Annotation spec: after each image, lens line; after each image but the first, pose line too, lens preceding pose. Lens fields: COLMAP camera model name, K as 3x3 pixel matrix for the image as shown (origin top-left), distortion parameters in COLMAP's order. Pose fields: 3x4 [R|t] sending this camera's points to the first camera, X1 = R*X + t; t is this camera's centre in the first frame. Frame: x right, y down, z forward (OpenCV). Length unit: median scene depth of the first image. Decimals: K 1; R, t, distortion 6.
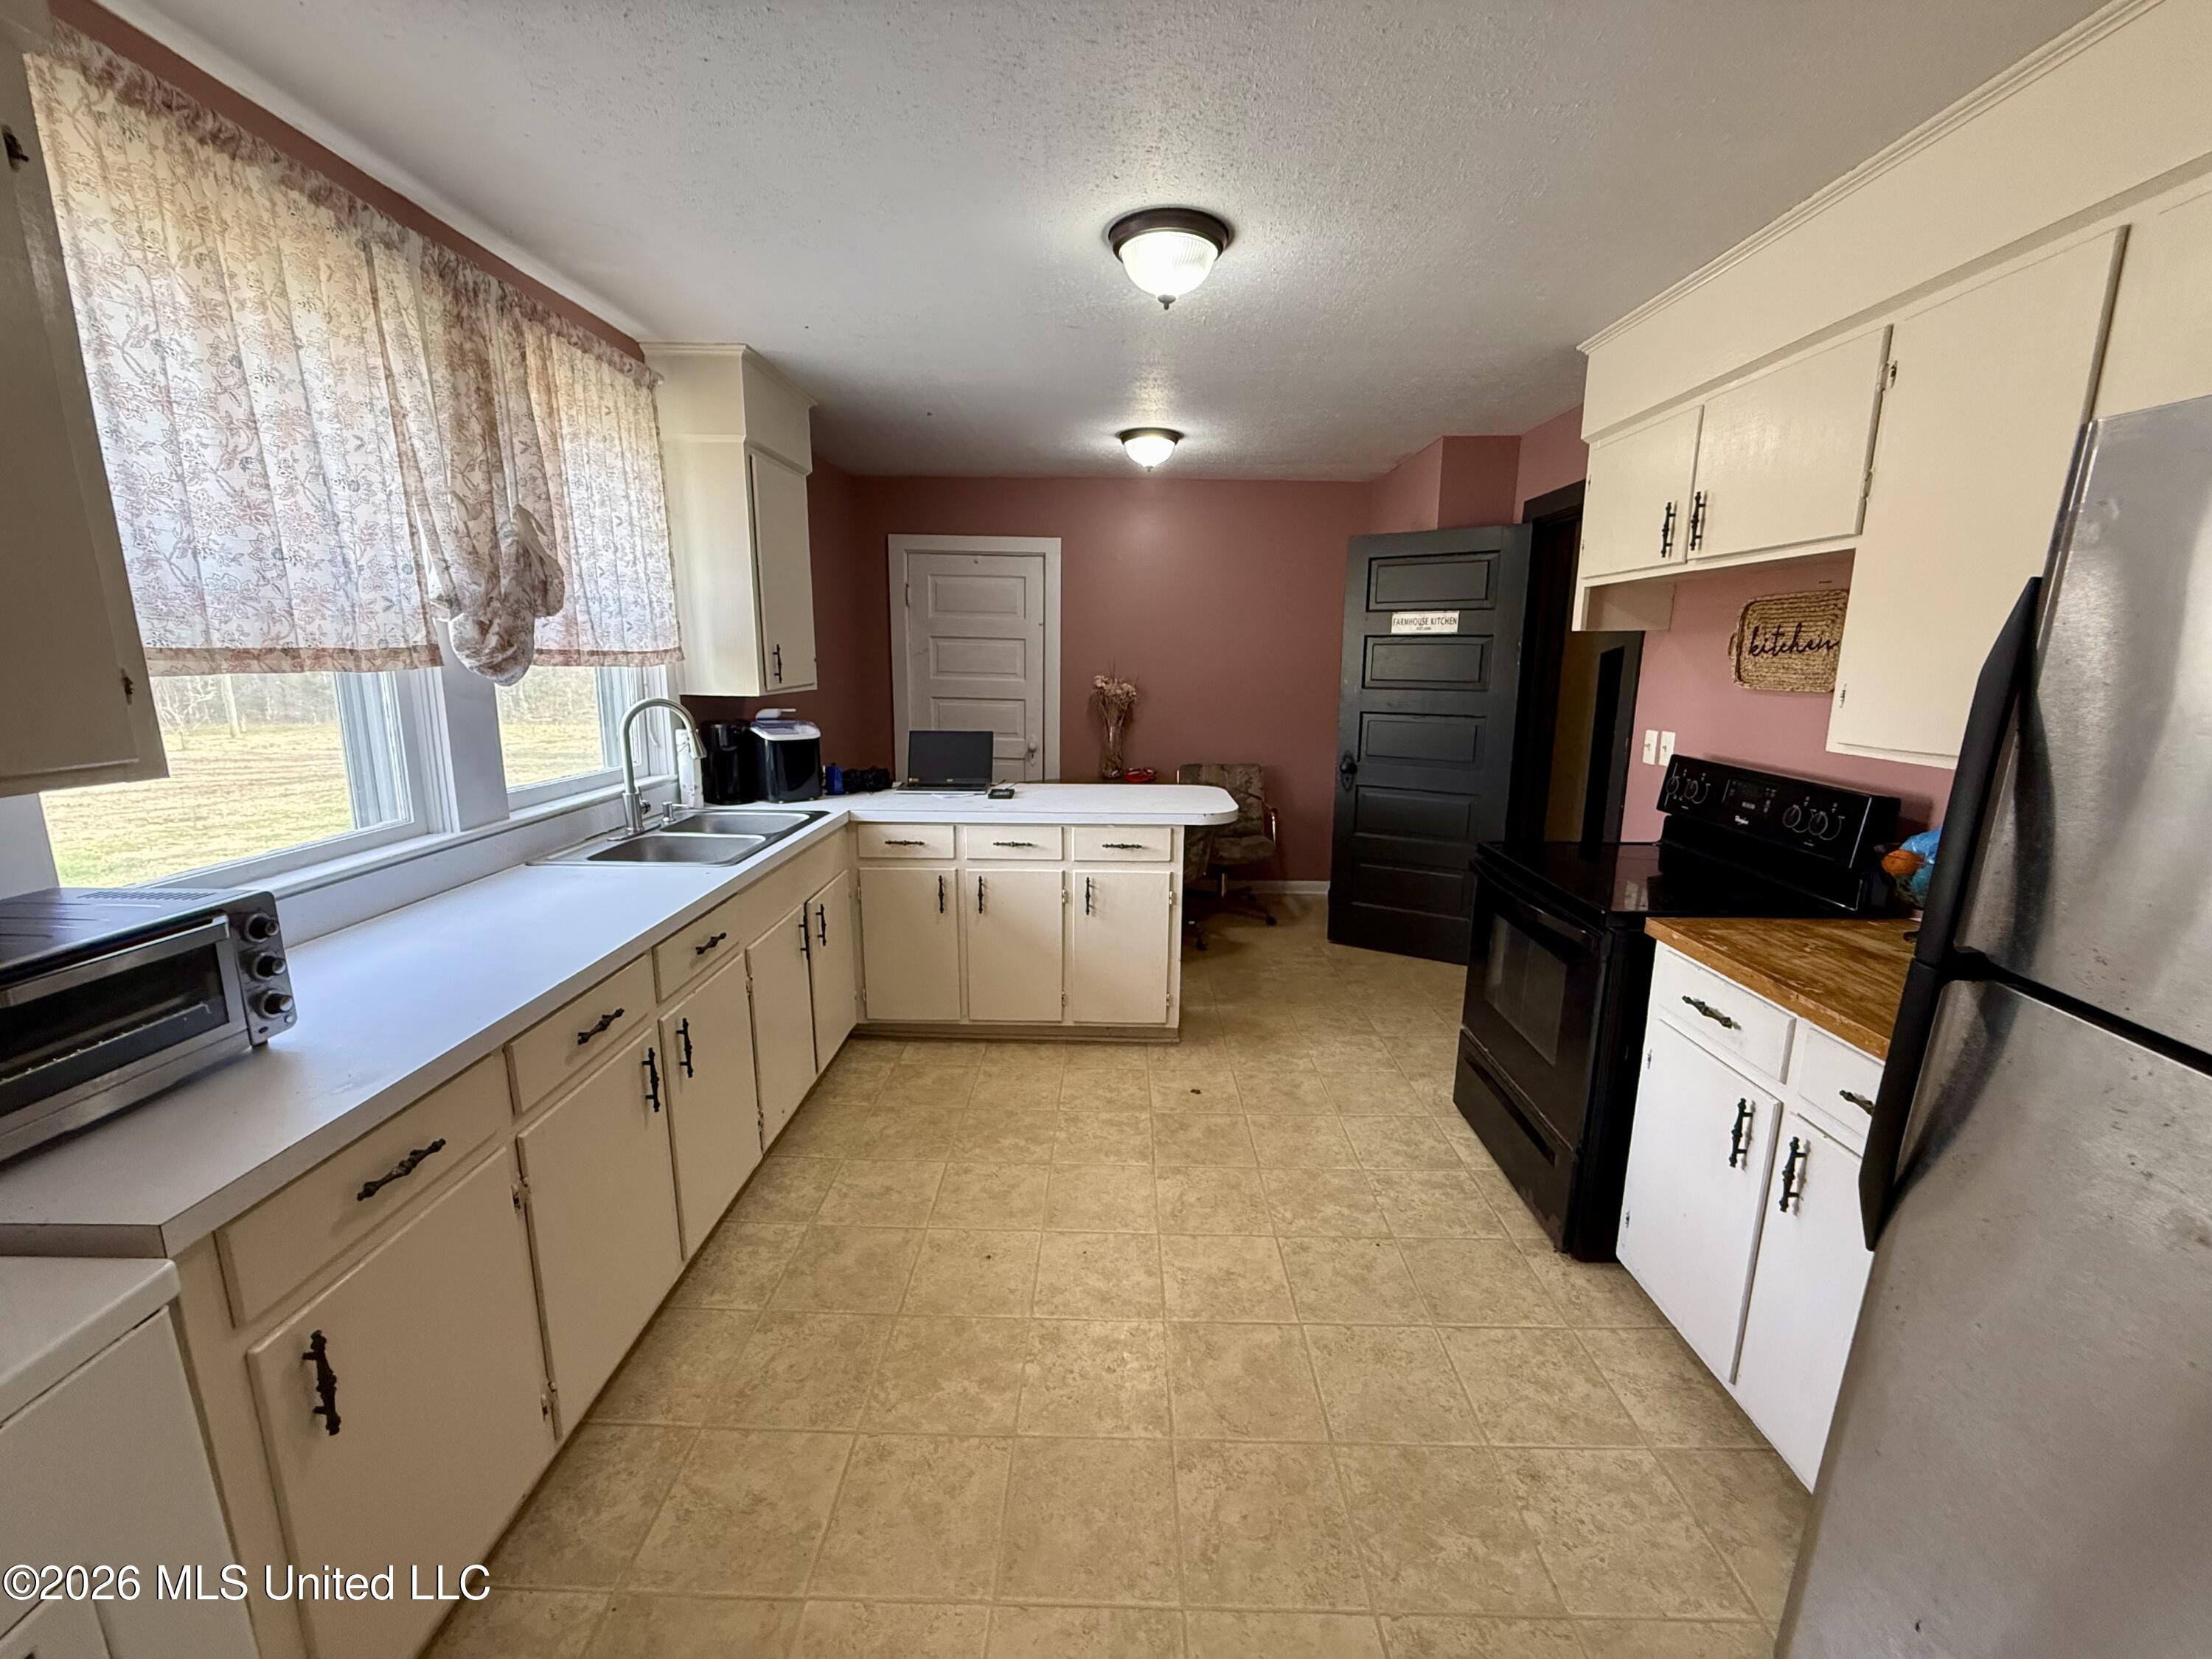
lens RADIAL K [[881.4, 0, 1104.8], [0, 881.4, 831.9], [0, 0, 1]] dist [0.001016, 0.000337]
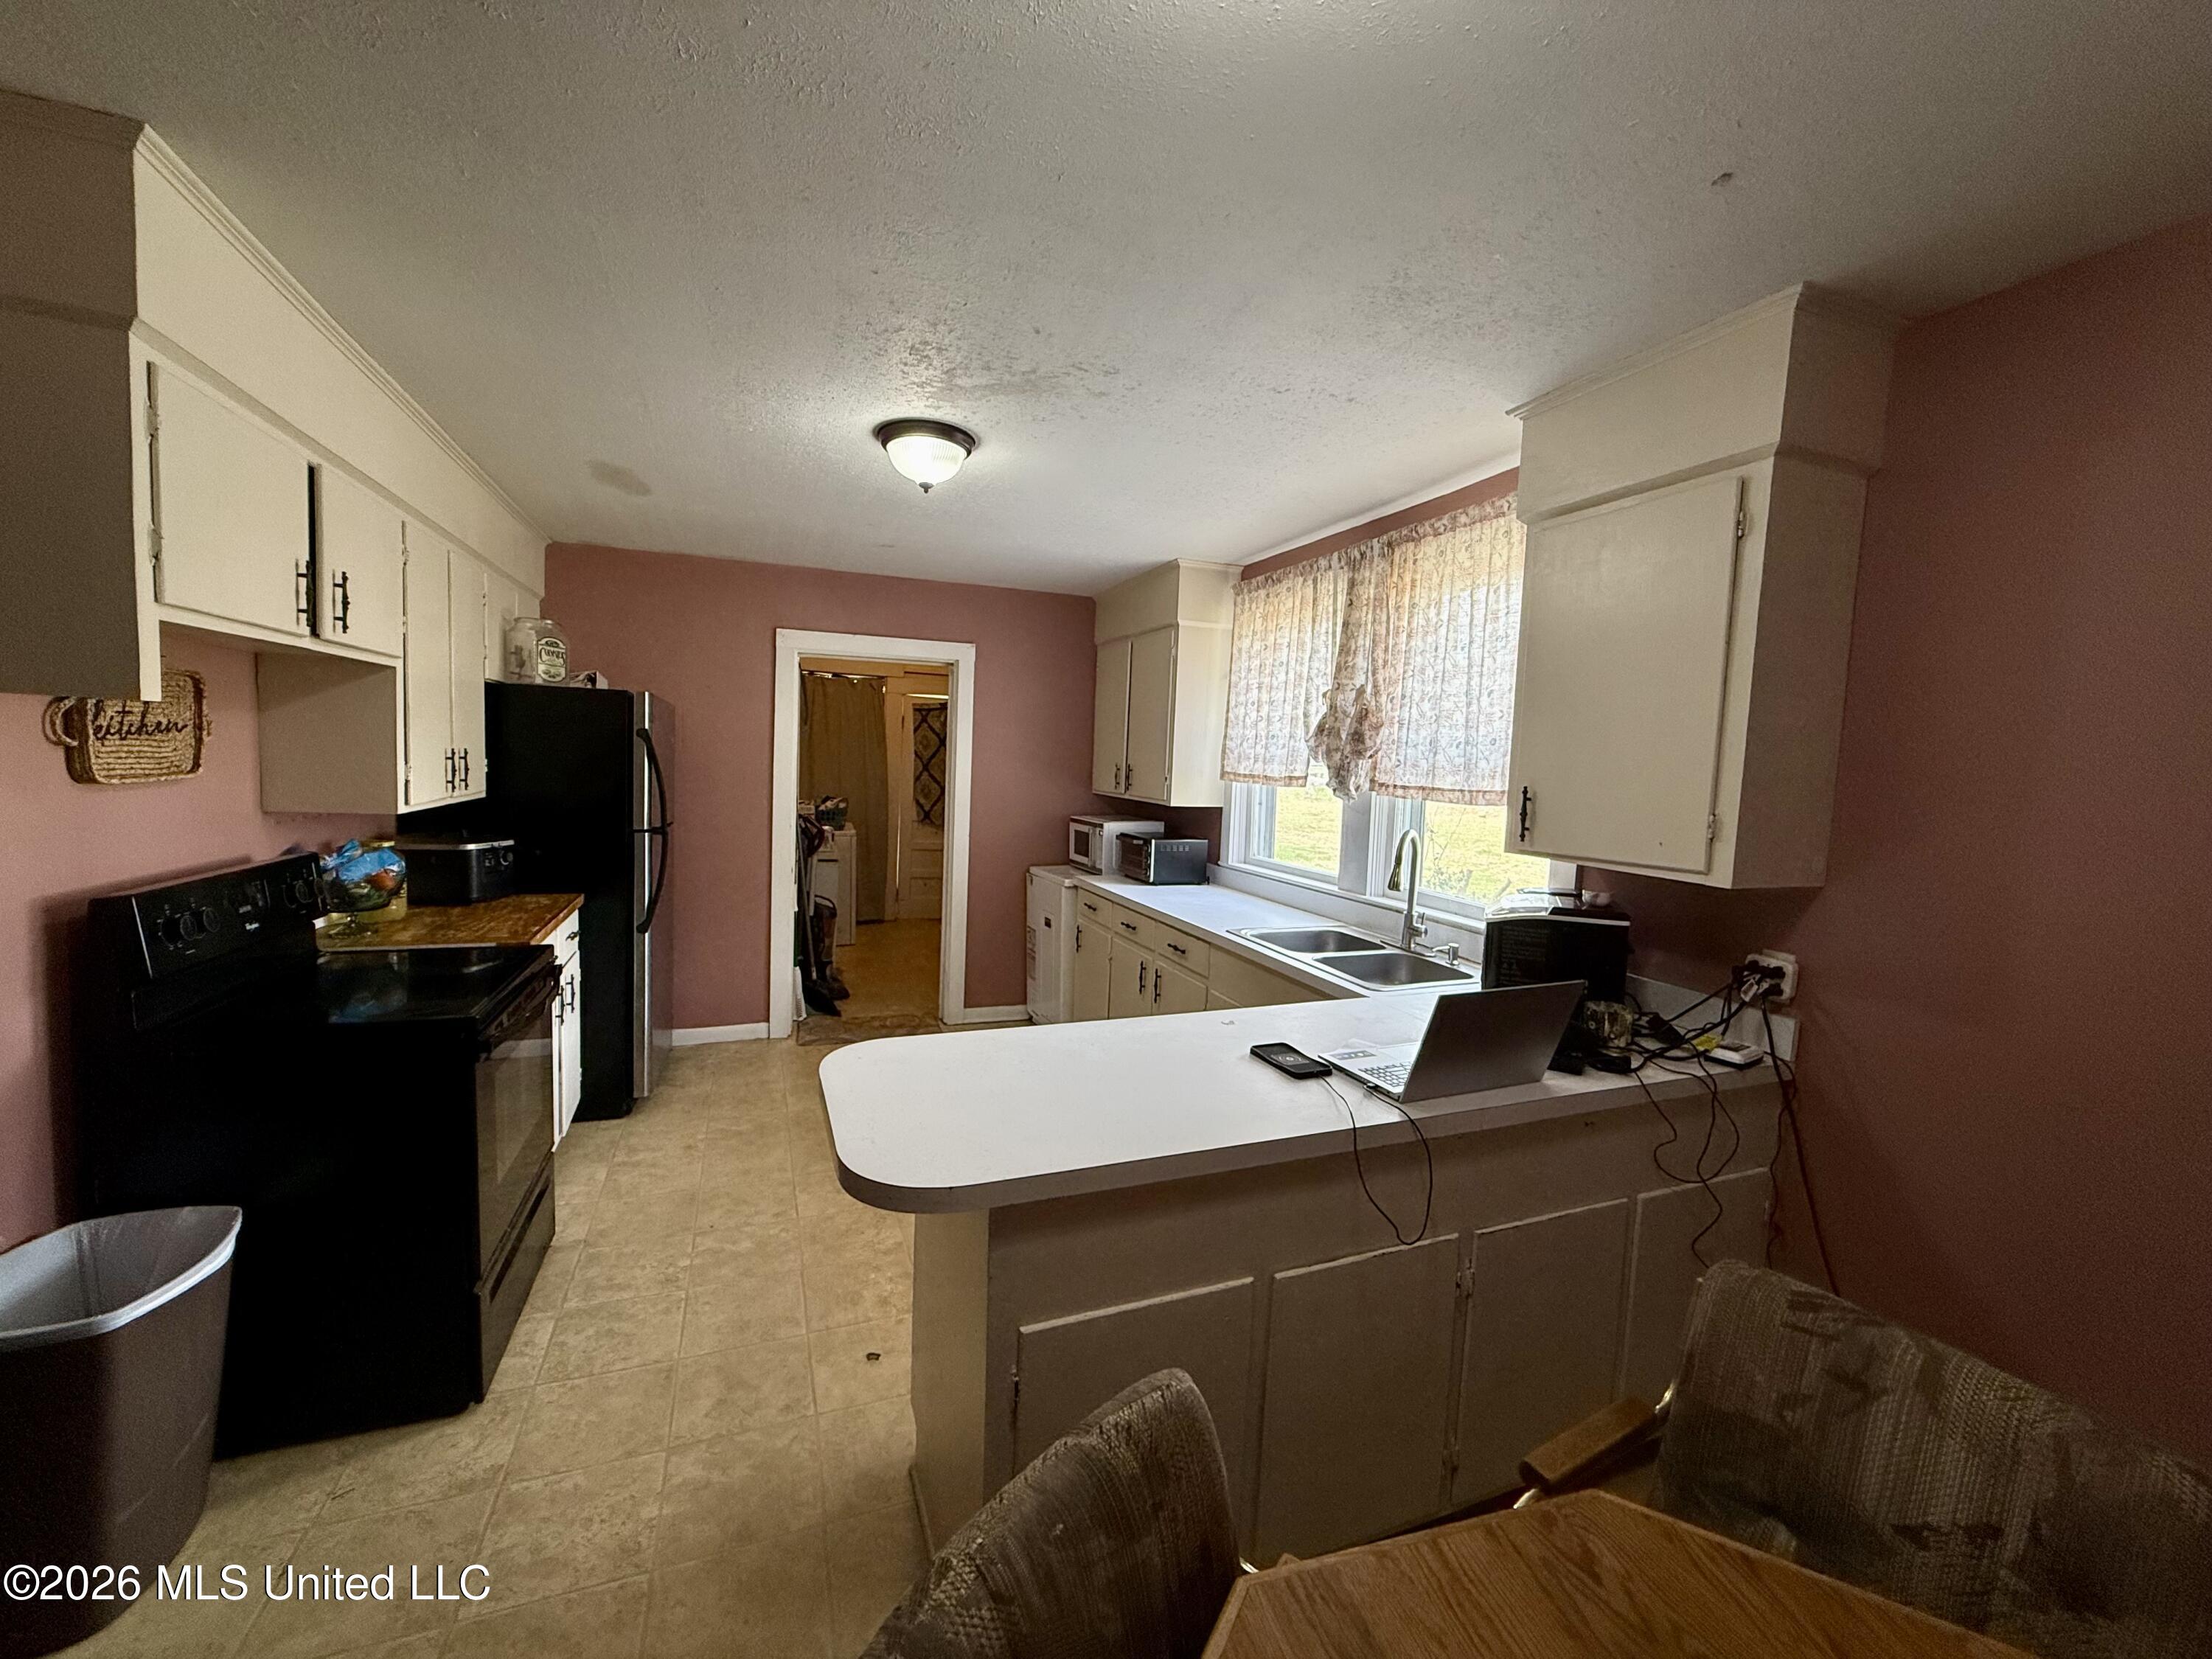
lens RADIAL K [[881.4, 0, 1104.8], [0, 881.4, 831.9], [0, 0, 1]] dist [0.001016, 0.000337]
pose [[-0.921255, -0.010468, -0.388818, 0.266076], [-0.123449, 0.955823, 0.266763, -0.421207], [0.368849, 0.293756, -0.881849, 1.958241]]
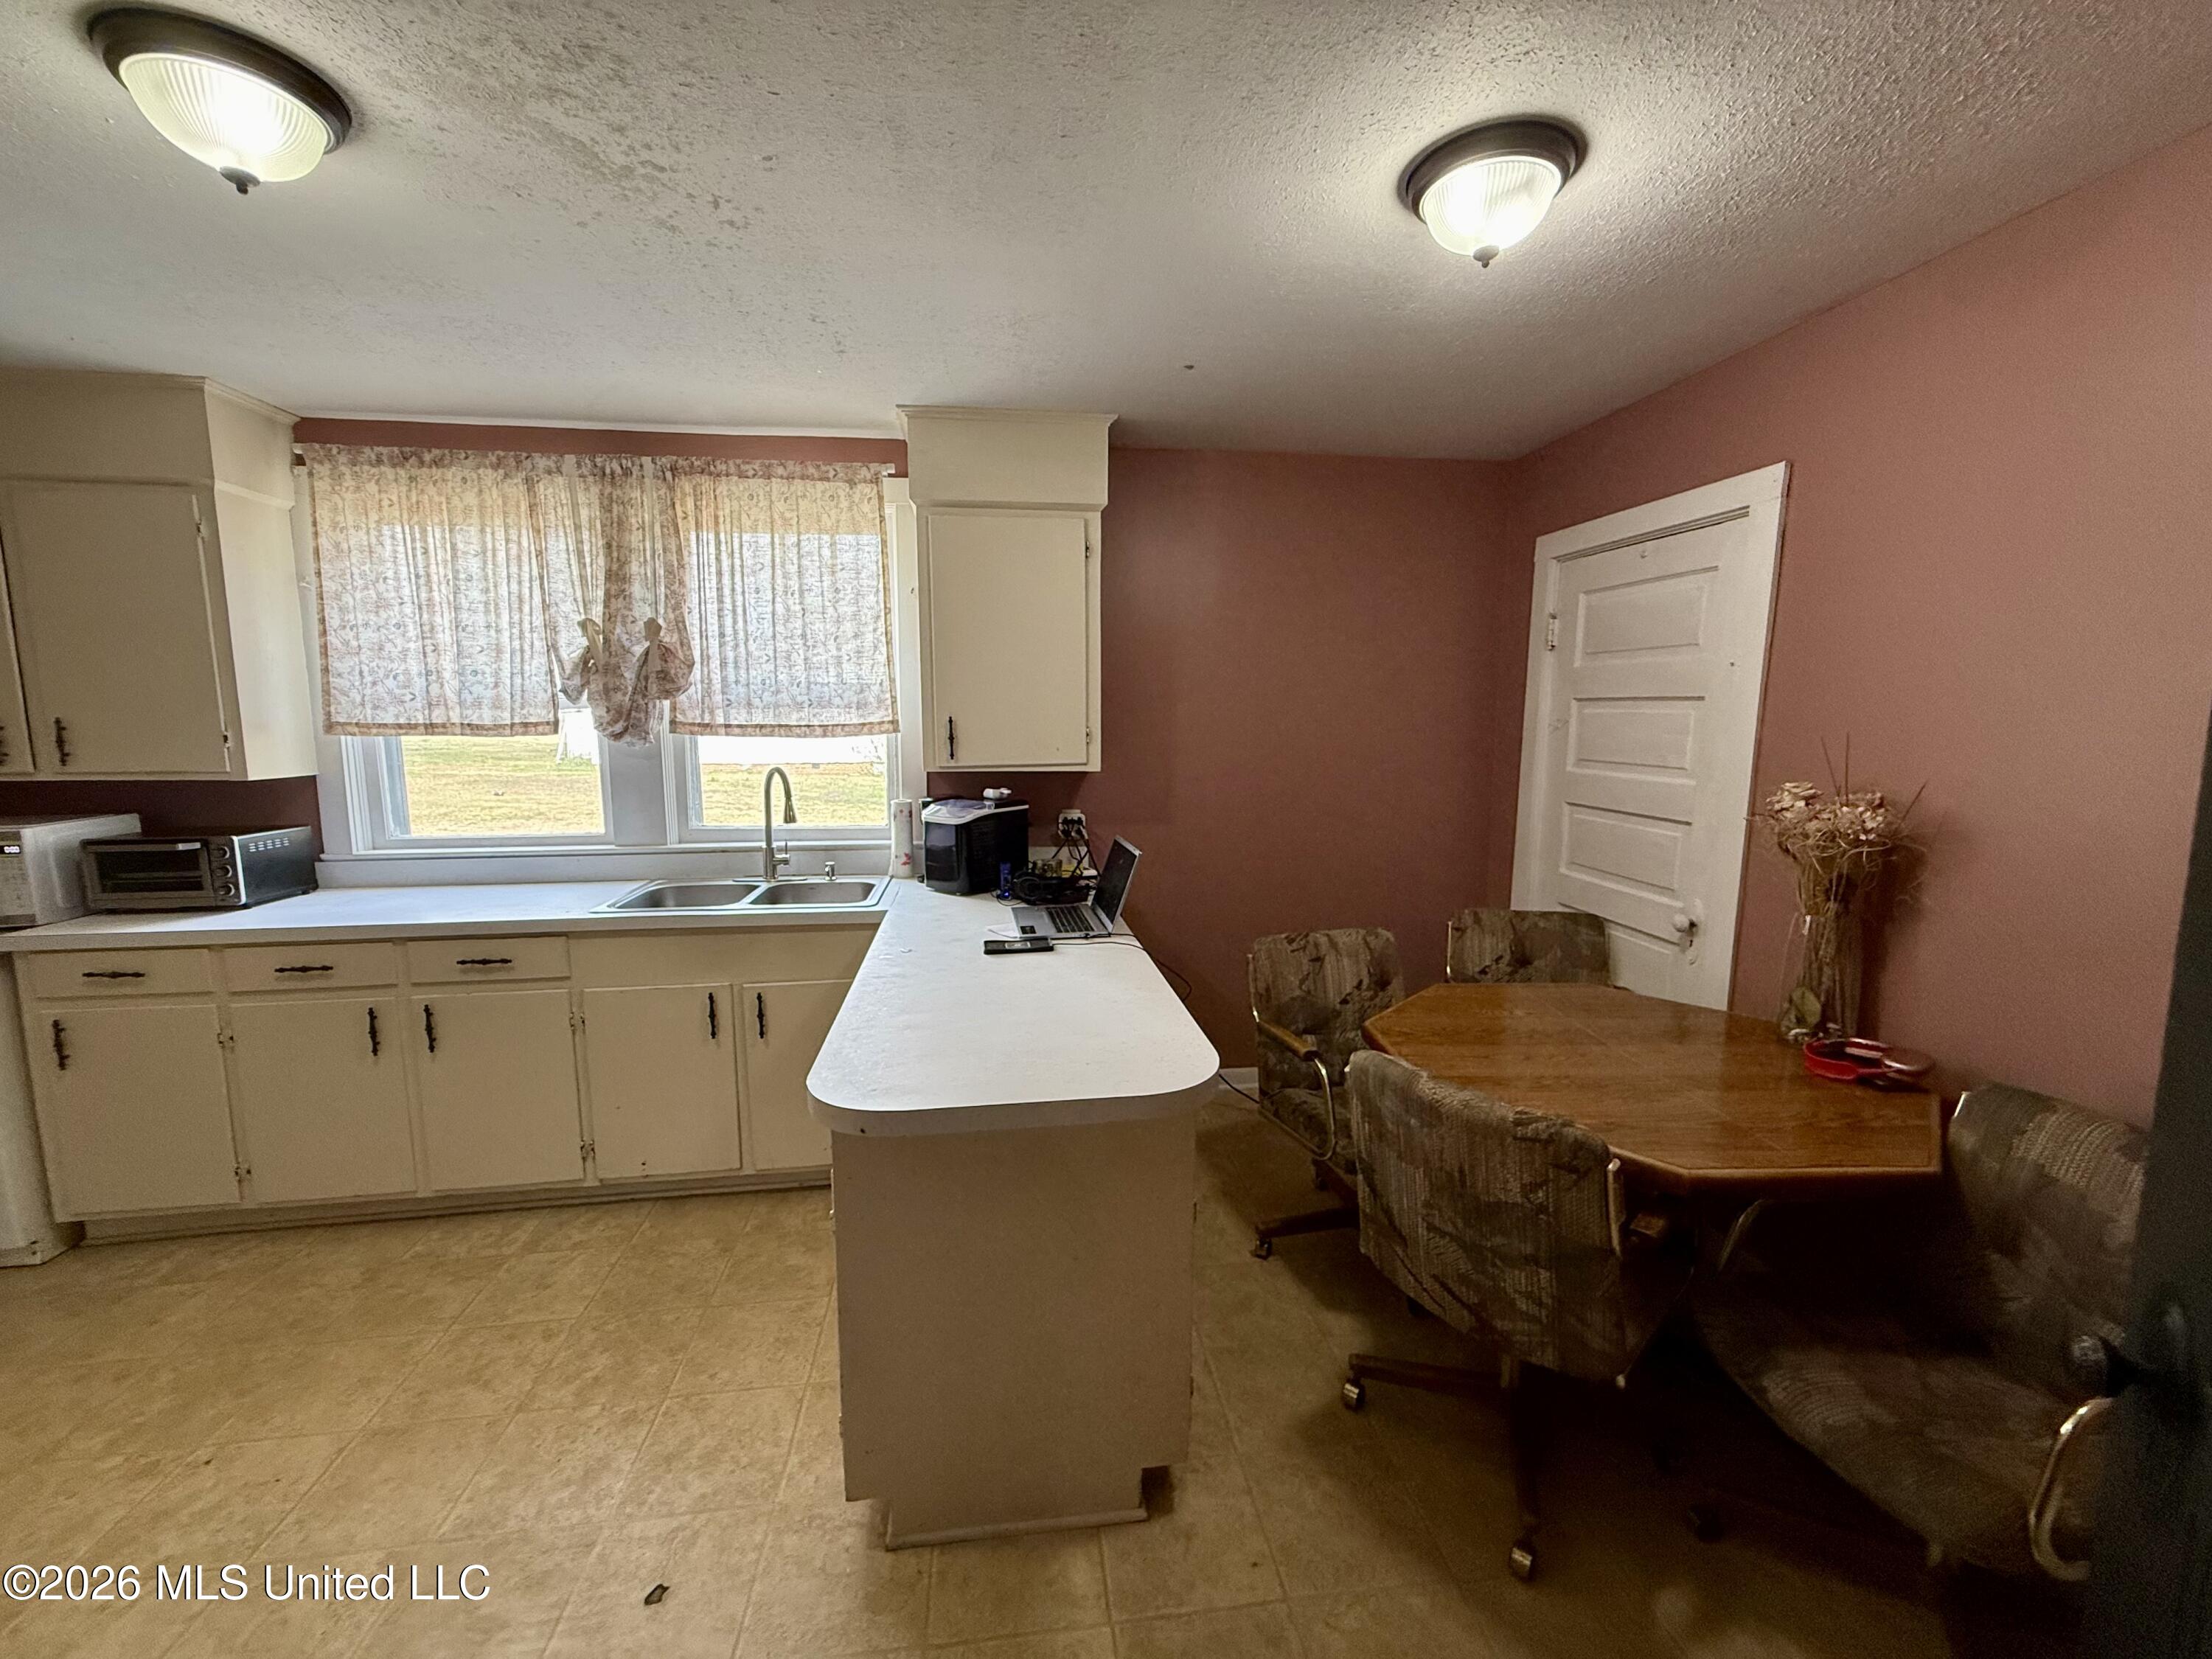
lens RADIAL K [[881.4, 0, 1104.8], [0, 881.4, 831.9], [0, 0, 1]] dist [0.001016, 0.000337]
pose [[0.150112, 0.116912, -0.981732, 0.715460], [-0.197924, 0.976436, 0.086017, -0.269504], [0.968655, 0.181397, 0.169714, 1.333024]]
